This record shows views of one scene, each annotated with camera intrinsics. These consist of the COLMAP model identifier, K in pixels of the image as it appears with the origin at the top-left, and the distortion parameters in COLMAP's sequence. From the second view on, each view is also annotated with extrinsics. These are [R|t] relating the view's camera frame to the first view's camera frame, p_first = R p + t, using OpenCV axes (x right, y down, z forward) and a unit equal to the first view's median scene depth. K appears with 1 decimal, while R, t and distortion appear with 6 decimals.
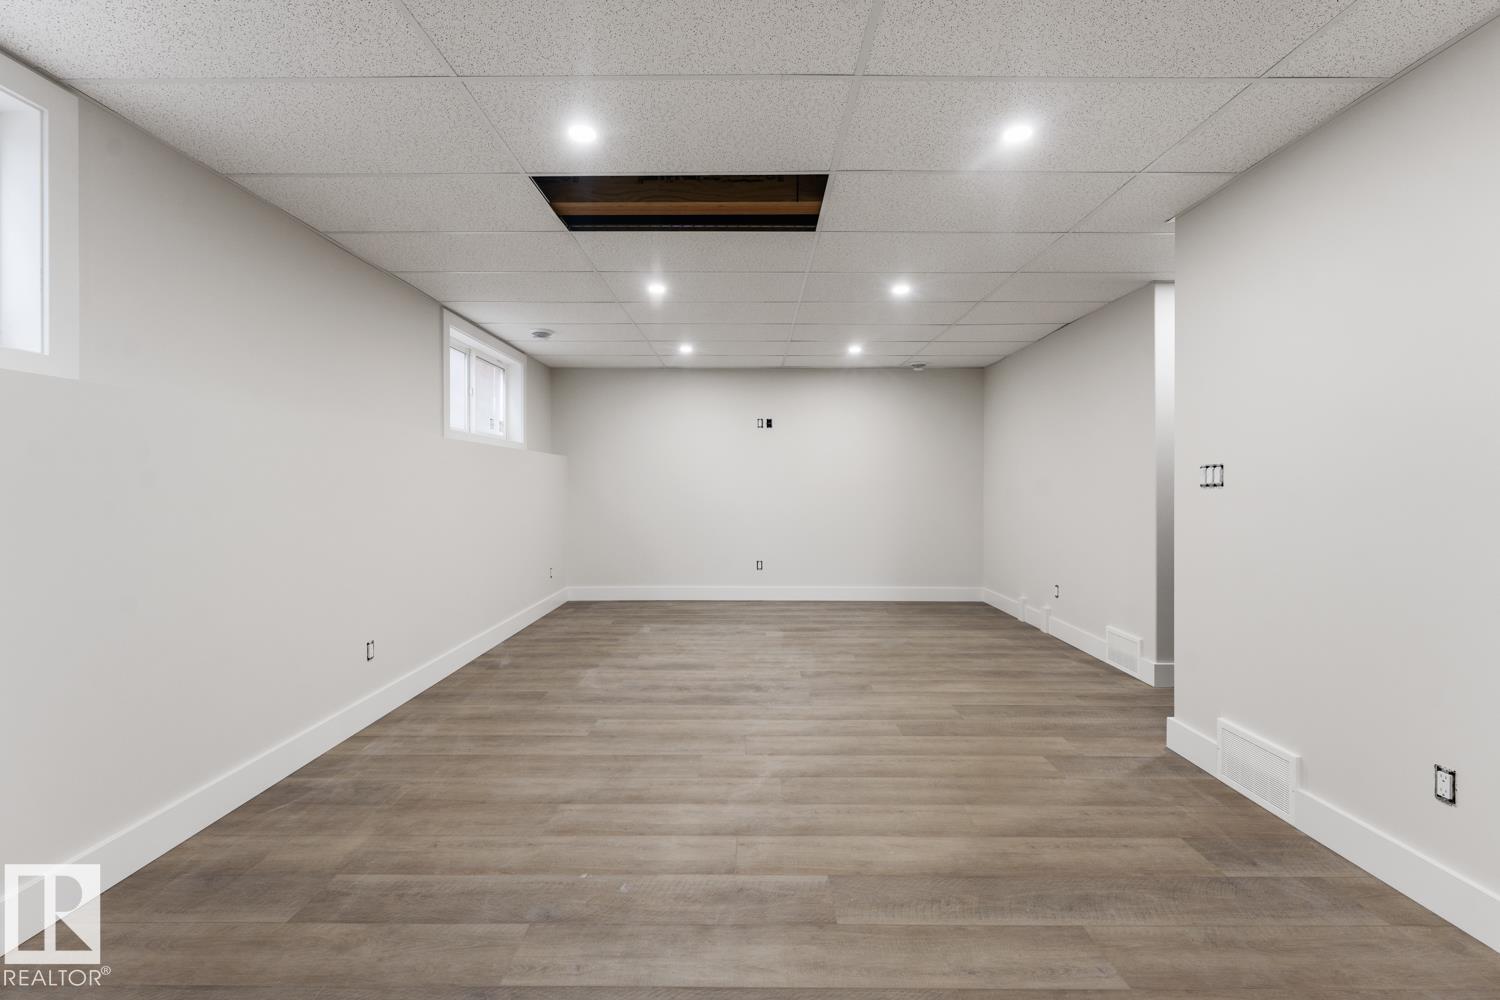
lens RADIAL K [[653.2, 0, 750.0], [0, 653.2, 487.8], [0, 0, 1]] dist [-0.000203, -0.000028]
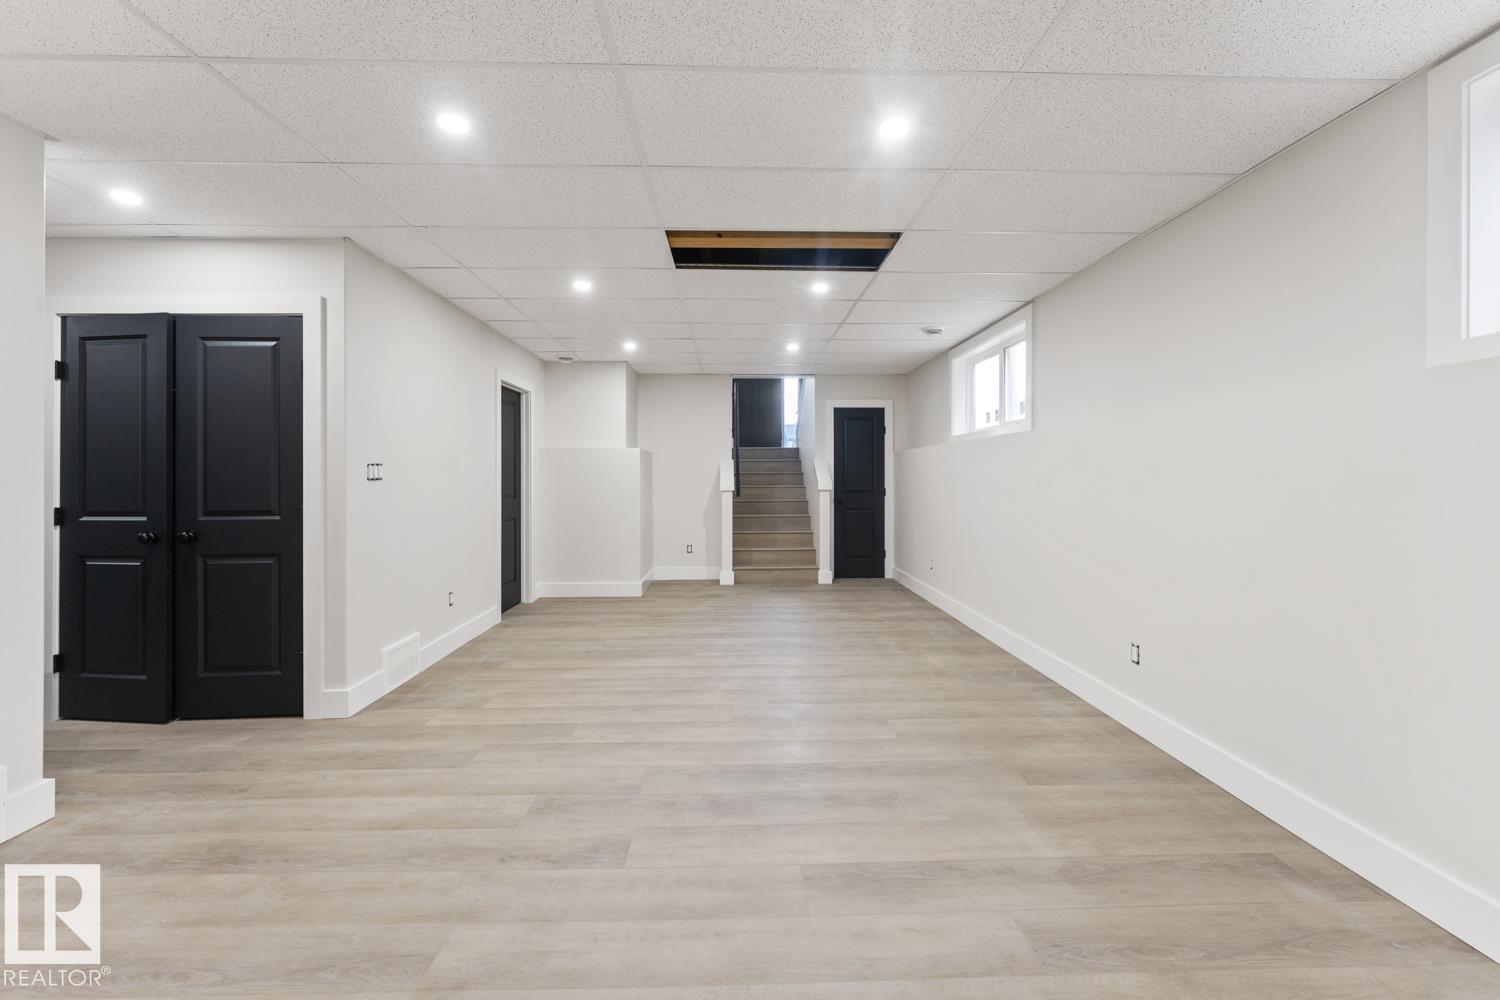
lens RADIAL K [[605.1, 0, 750.0], [0, 605.1, 476.4], [0, 0, 1]] dist [0.000106, 0.000004]
pose [[-0.999524, 0.003179, -0.030701, -0.004944], [0.003108, 0.999992, 0.002342, -0.008080], [0.030709, 0.002245, -0.999526, 1.928714]]
